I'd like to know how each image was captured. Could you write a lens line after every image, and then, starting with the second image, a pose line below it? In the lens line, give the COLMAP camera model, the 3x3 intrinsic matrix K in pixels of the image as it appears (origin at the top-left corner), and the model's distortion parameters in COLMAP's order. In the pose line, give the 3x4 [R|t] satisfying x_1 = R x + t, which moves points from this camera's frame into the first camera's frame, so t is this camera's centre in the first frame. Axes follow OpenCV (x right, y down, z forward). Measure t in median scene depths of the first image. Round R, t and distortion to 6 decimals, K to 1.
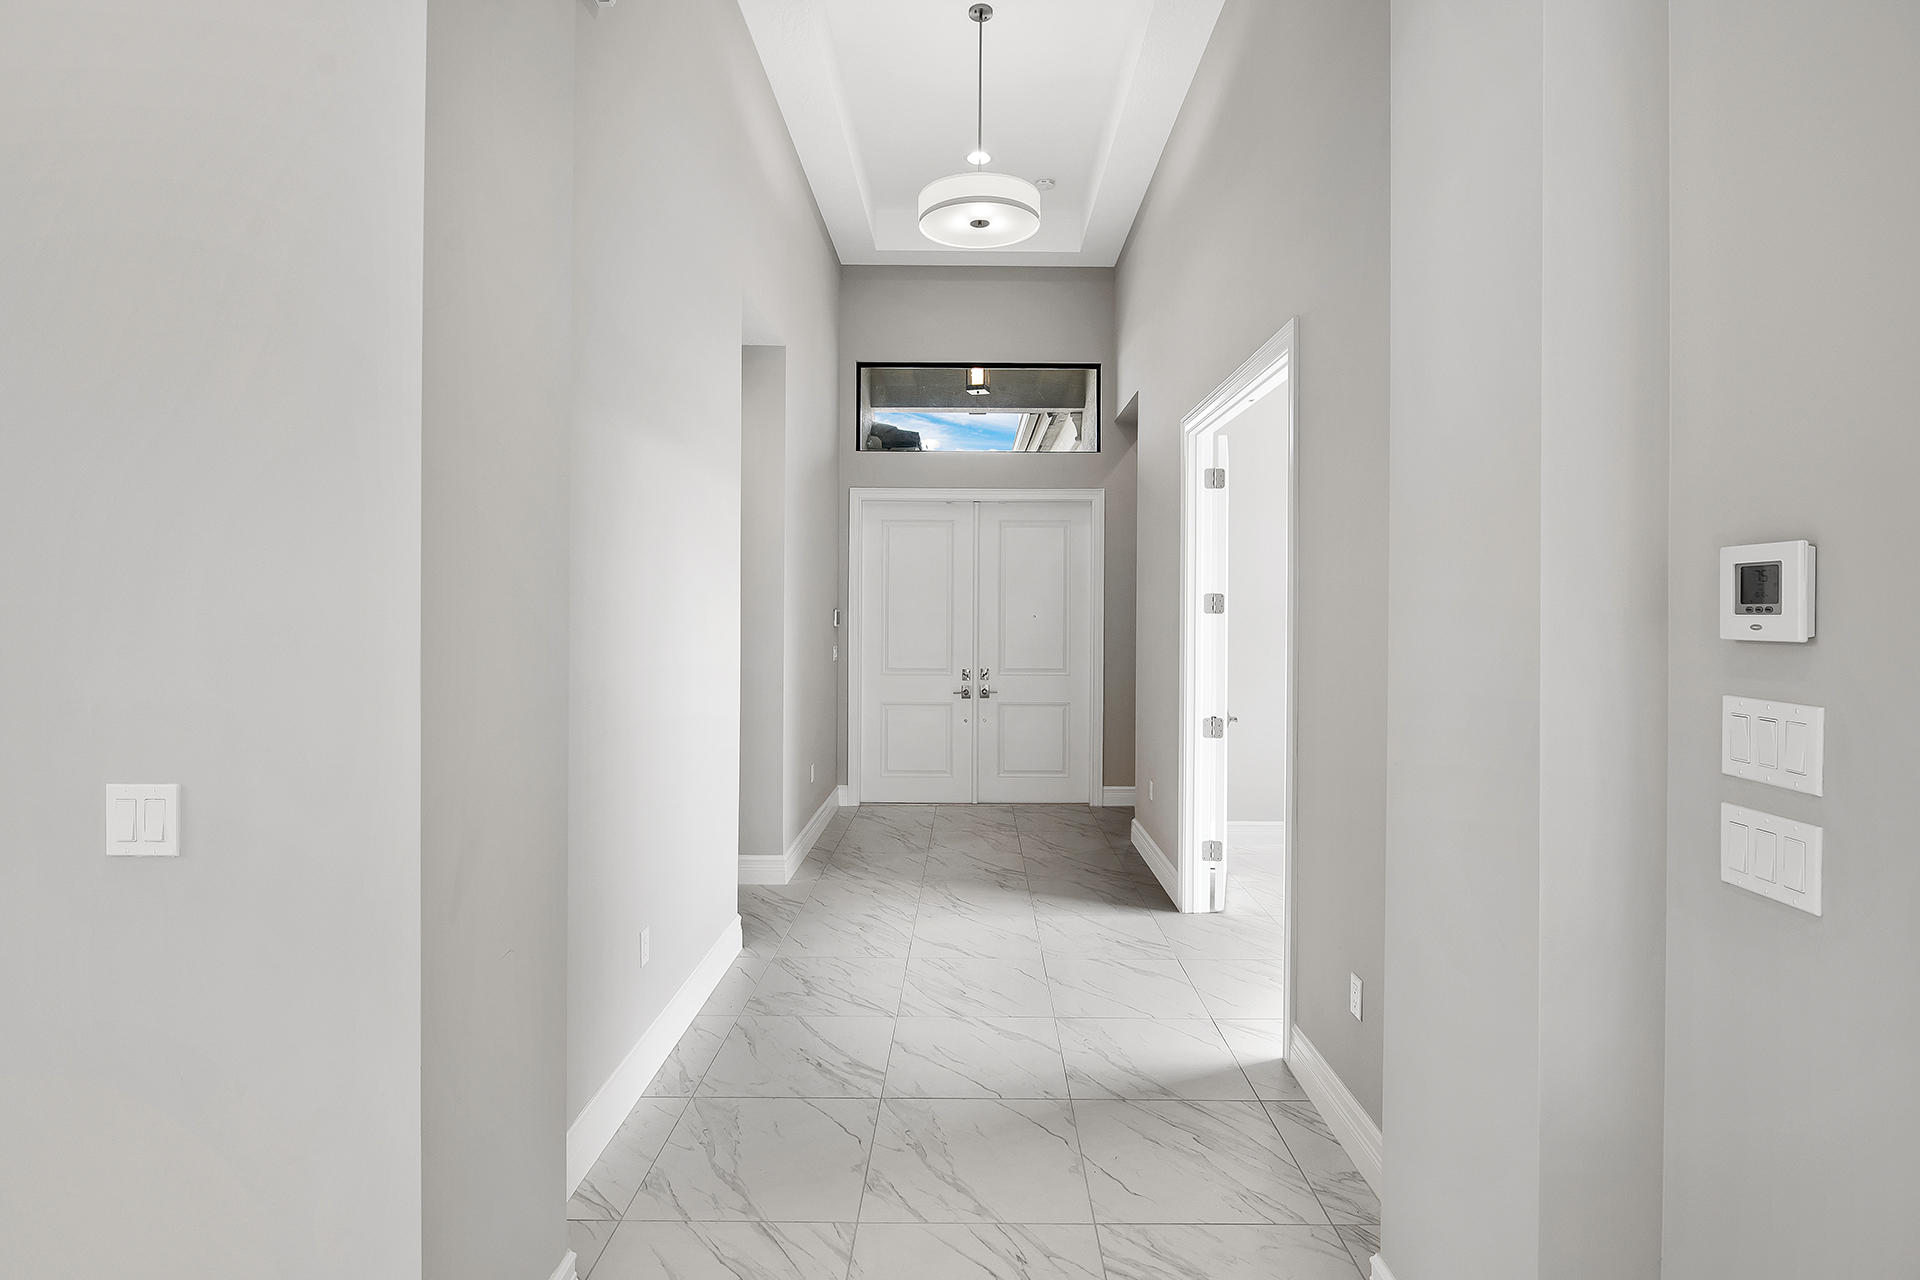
lens RADIAL K [[949.7, 0, 964.6], [0, 949.7, 627.3], [0, 0, 1]] dist [-0.001236, -0.000010]
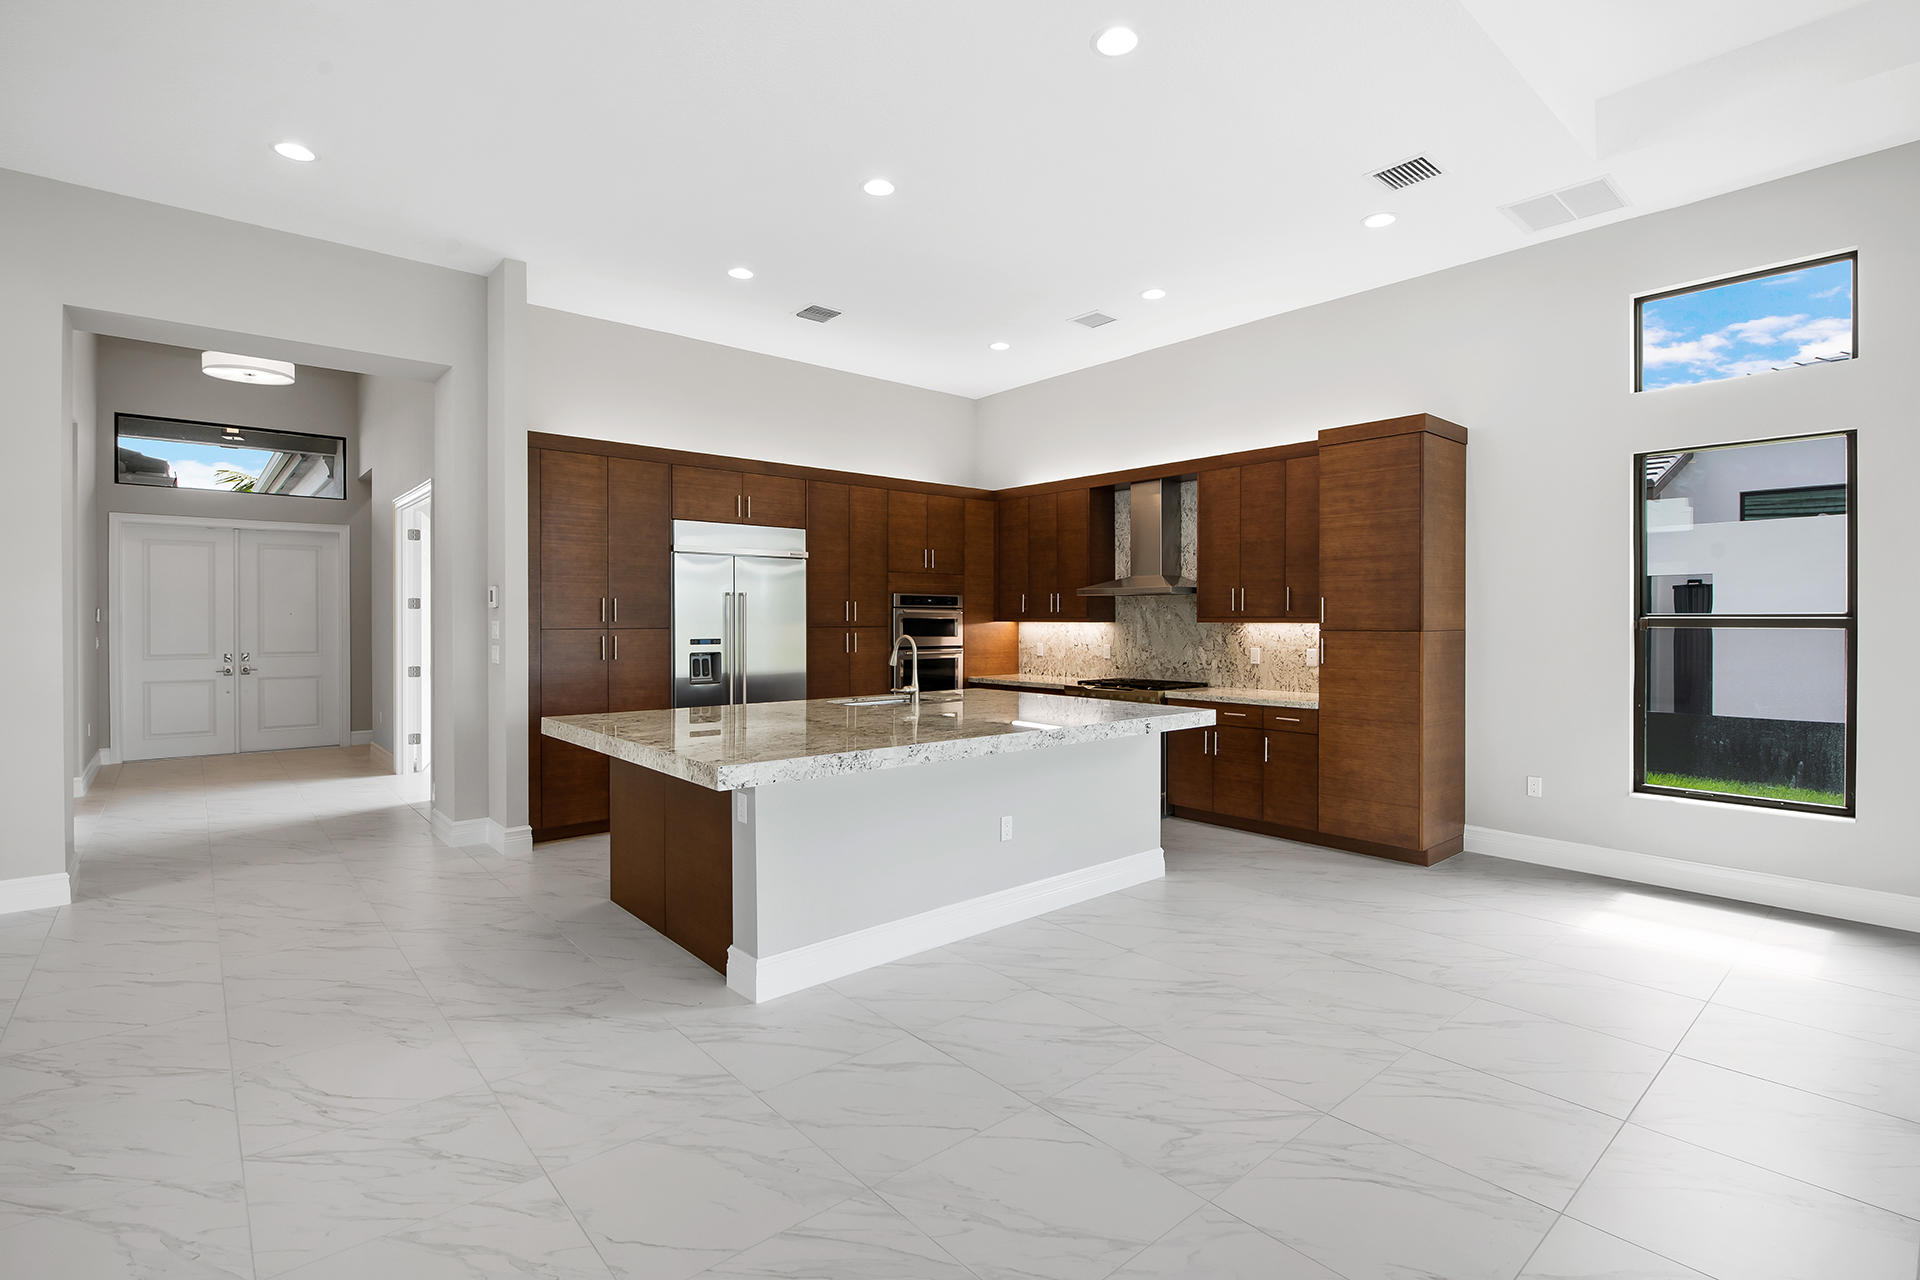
lens RADIAL K [[898.6, 0, 965.6], [0, 898.6, 624.1], [0, 0, 1]] dist [-0.012733, -0.000824]
pose [[0.748299, -0.008099, 0.663313, -0.052073], [0.017968, 0.999806, -0.008062, 0.030921], [-0.663119, 0.017951, 0.748299, -0.624933]]
